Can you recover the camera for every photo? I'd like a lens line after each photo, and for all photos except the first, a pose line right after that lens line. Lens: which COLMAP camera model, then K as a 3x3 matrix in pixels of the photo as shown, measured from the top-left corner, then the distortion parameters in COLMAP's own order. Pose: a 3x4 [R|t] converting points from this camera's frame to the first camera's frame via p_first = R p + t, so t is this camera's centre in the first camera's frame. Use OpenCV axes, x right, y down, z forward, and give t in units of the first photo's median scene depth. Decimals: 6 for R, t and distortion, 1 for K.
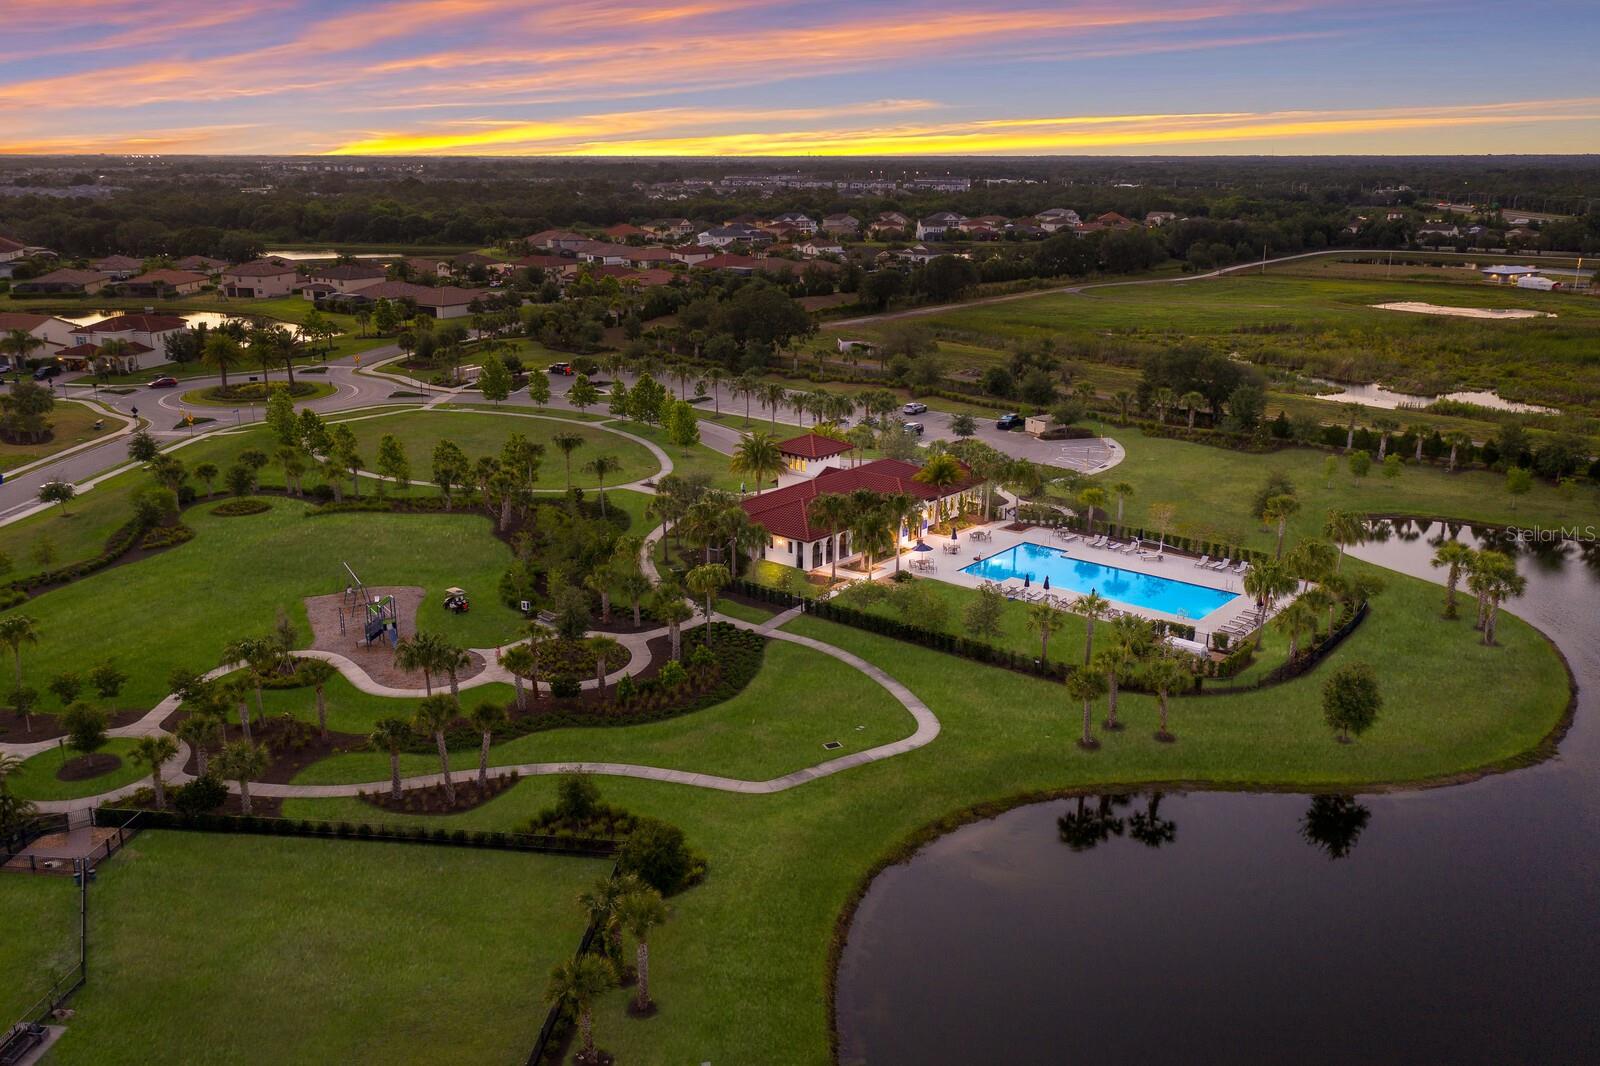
lens RADIAL K [[1295.2, 0, 795.6], [0, 1295.2, 529.1], [0, 0, 1]] dist [-0.002356, 0.015657]
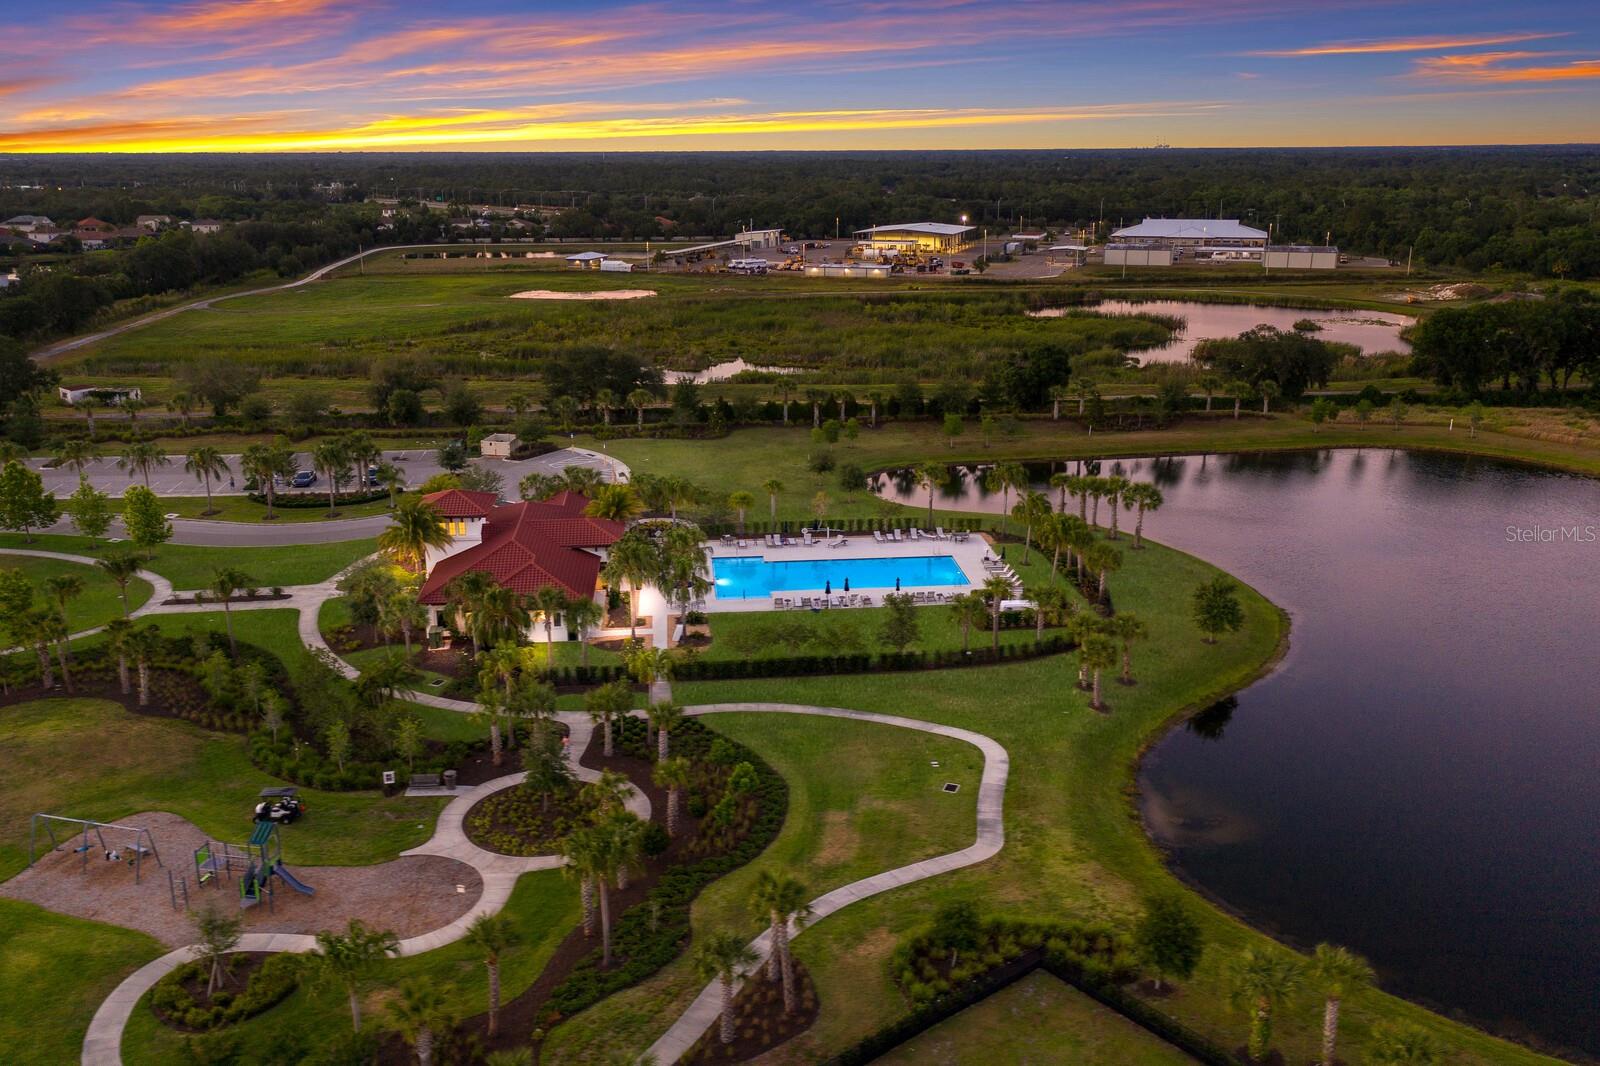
lens RADIAL K [[1295.2, 0, 795.6], [0, 1295.2, 529.1], [0, 0, 1]] dist [-0.002356, 0.015657]
pose [[0.700770, -0.201292, 0.684399, -0.327276], [0.200044, 0.976323, 0.082321, -0.058623], [-0.684765, 0.079222, 0.724445, 0.190313]]
